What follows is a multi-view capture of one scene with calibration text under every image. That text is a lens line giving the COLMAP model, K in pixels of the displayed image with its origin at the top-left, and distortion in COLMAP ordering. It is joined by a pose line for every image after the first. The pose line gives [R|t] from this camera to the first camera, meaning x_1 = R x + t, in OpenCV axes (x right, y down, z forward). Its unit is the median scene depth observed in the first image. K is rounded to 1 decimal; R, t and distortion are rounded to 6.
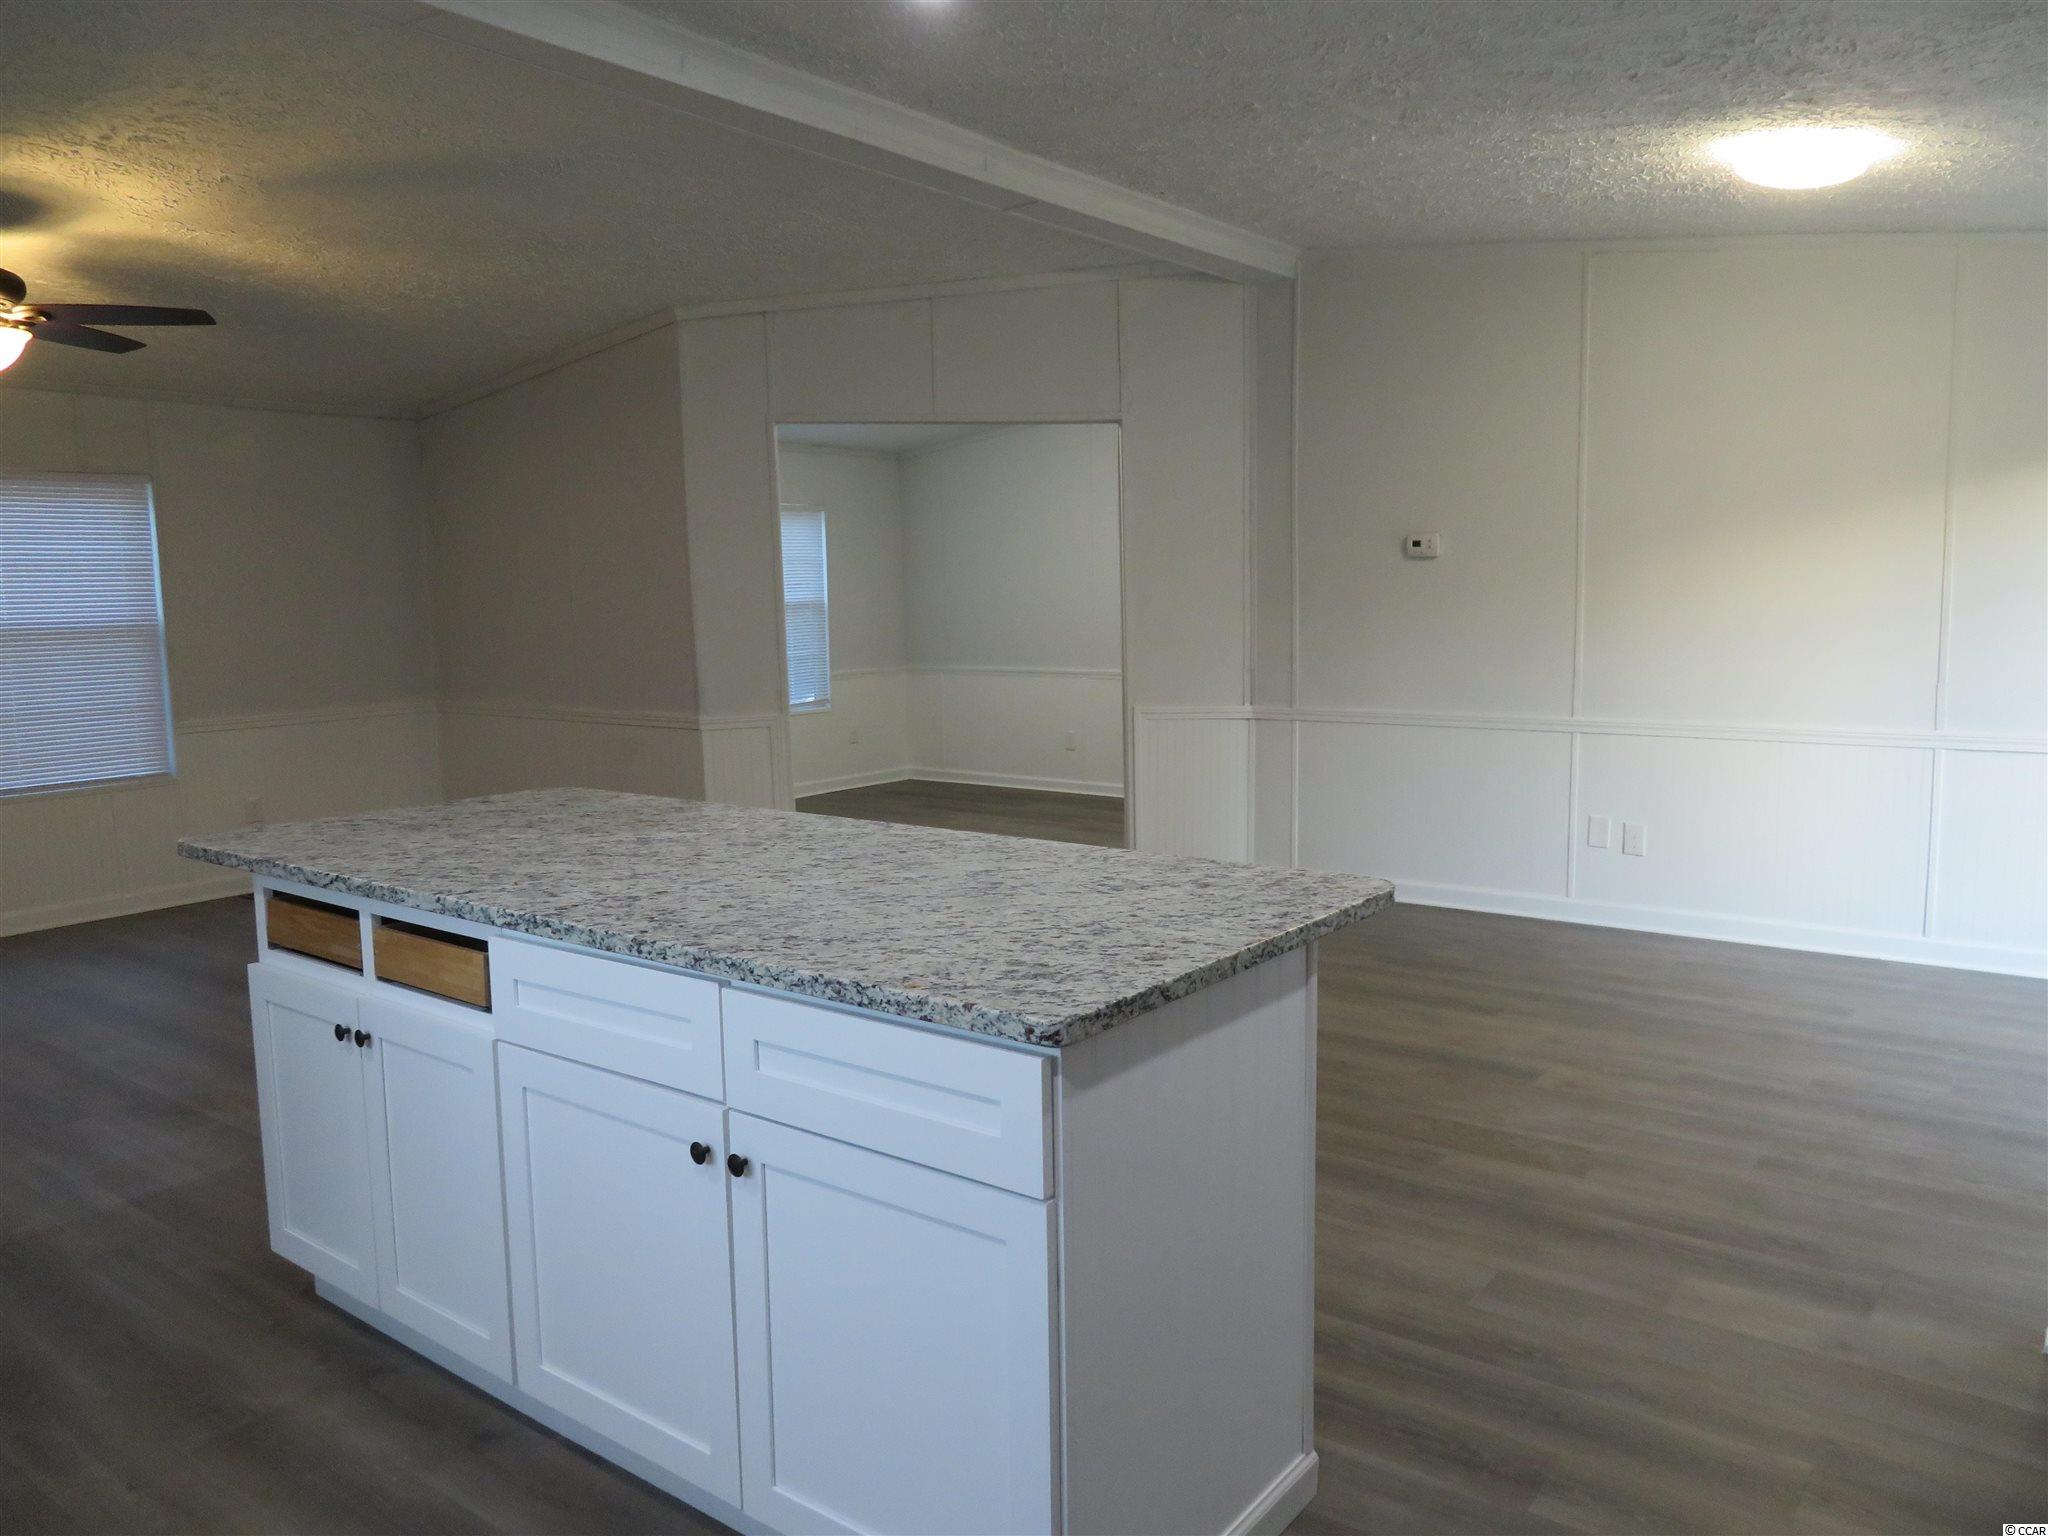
lens RADIAL K [[1489.6, 0, 1016.1], [0, 1489.6, 770.6], [0, 0, 1]] dist [-0.000165, 0.003030]
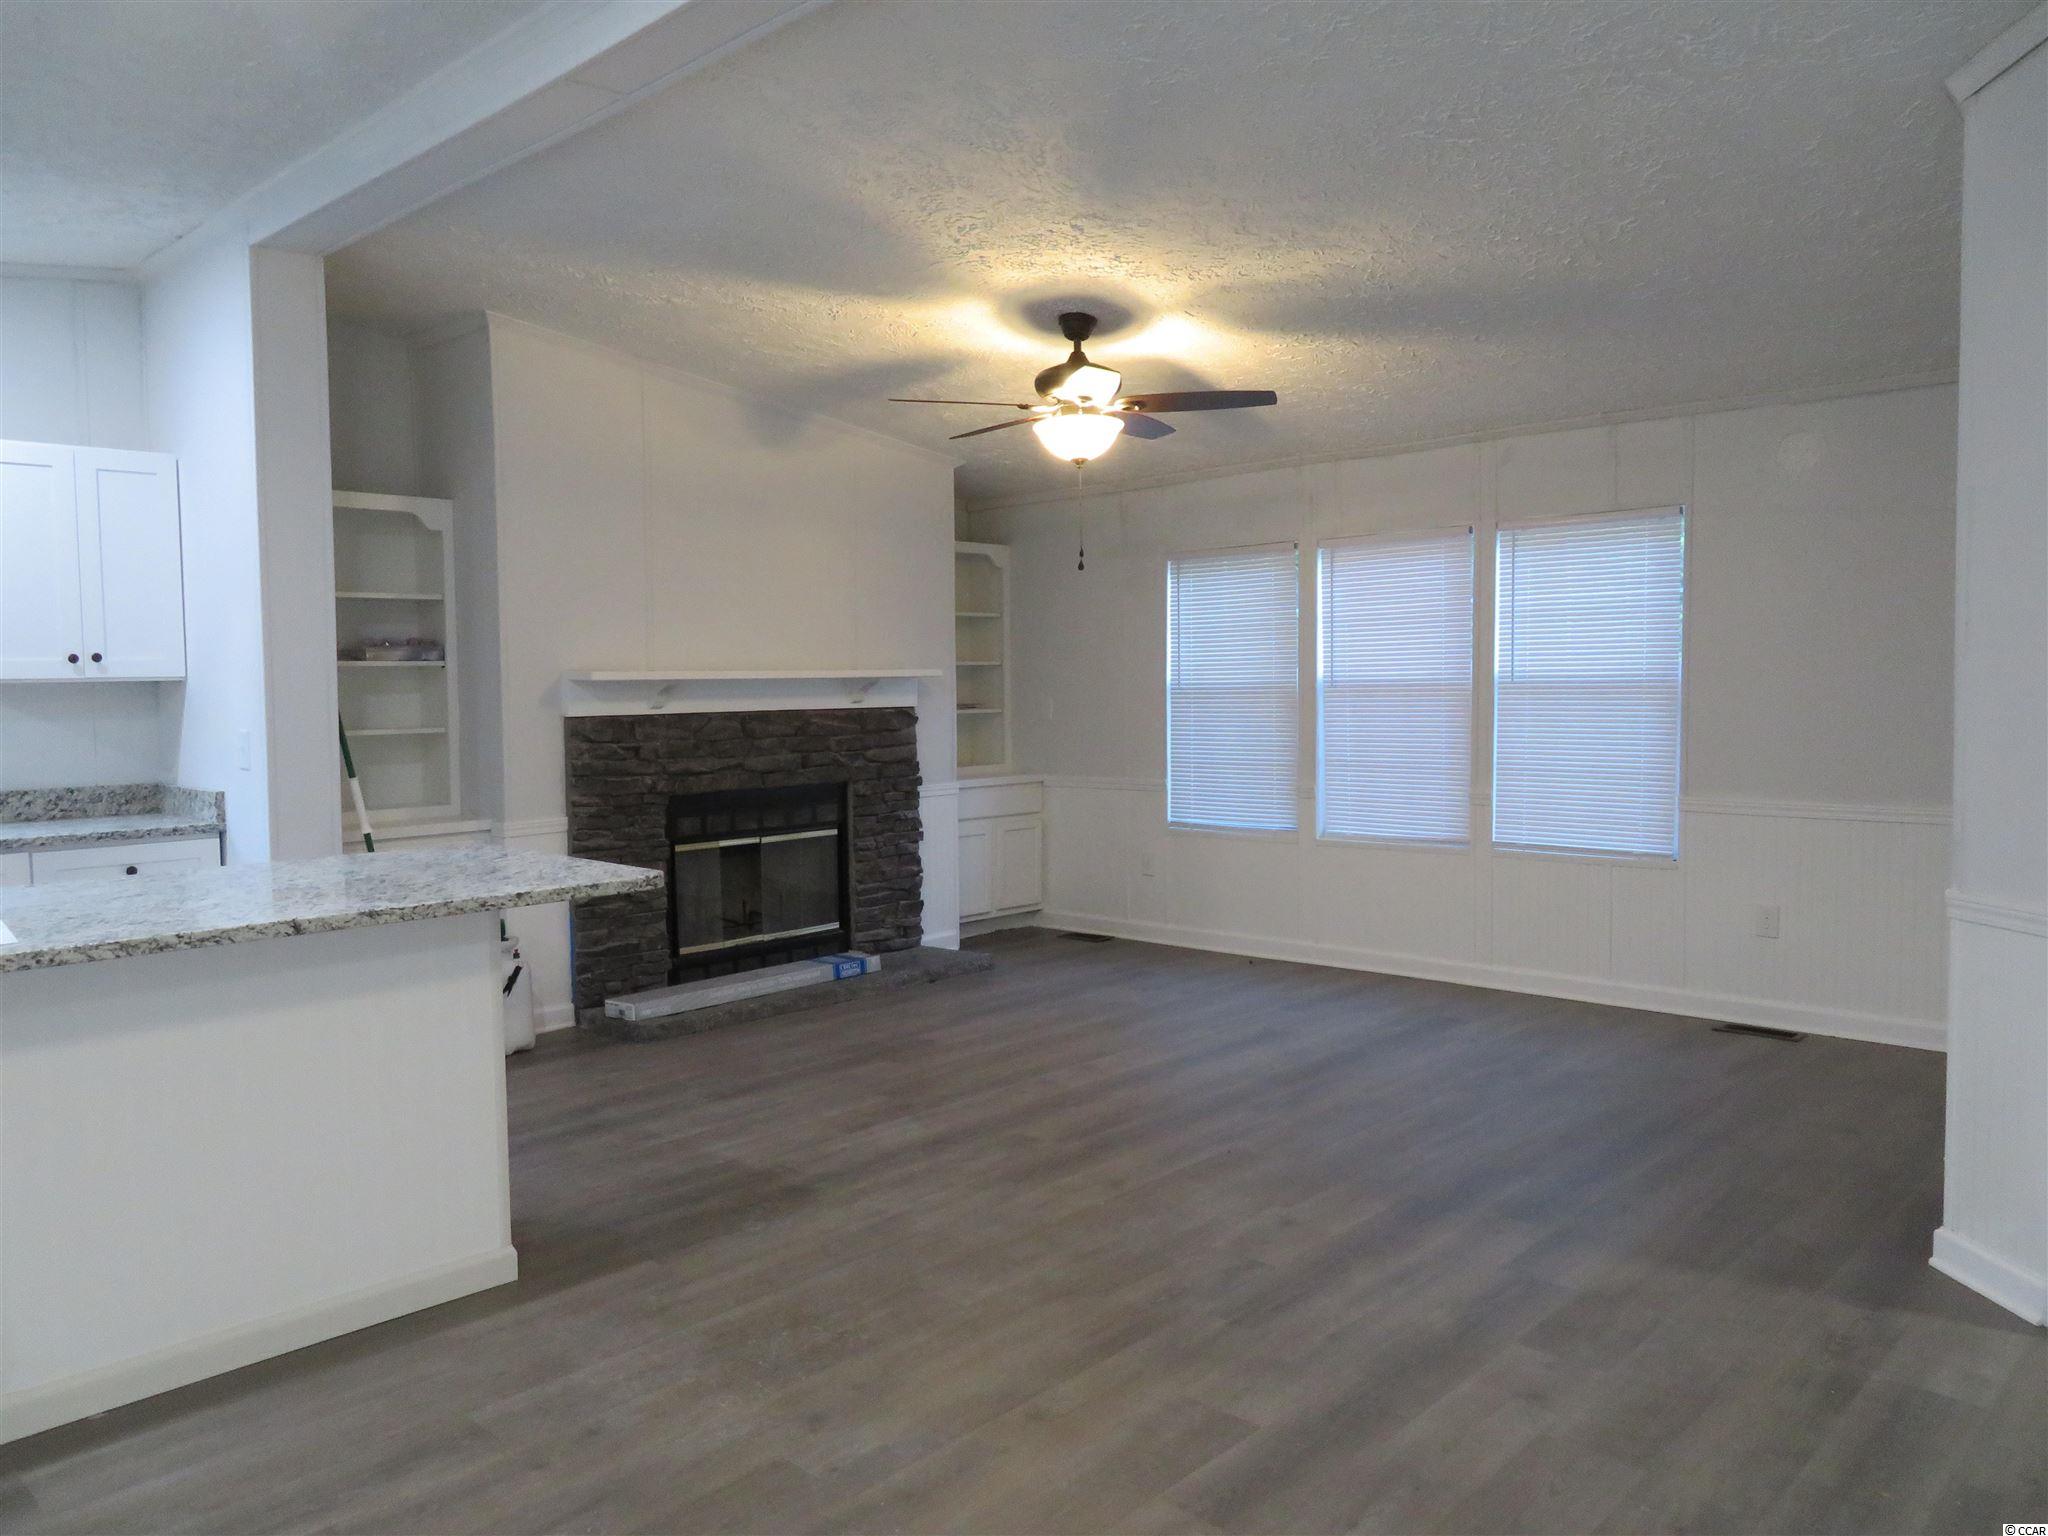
lens RADIAL K [[1489.6, 0, 1016.1], [0, 1489.6, 770.6], [0, 0, 1]] dist [-0.000165, 0.003030]
pose [[-0.089358, 0.090865, -0.991846, 0.320788], [-0.104911, 0.989431, 0.100095, -0.095081], [0.990459, 0.112999, -0.078881, 0.708410]]
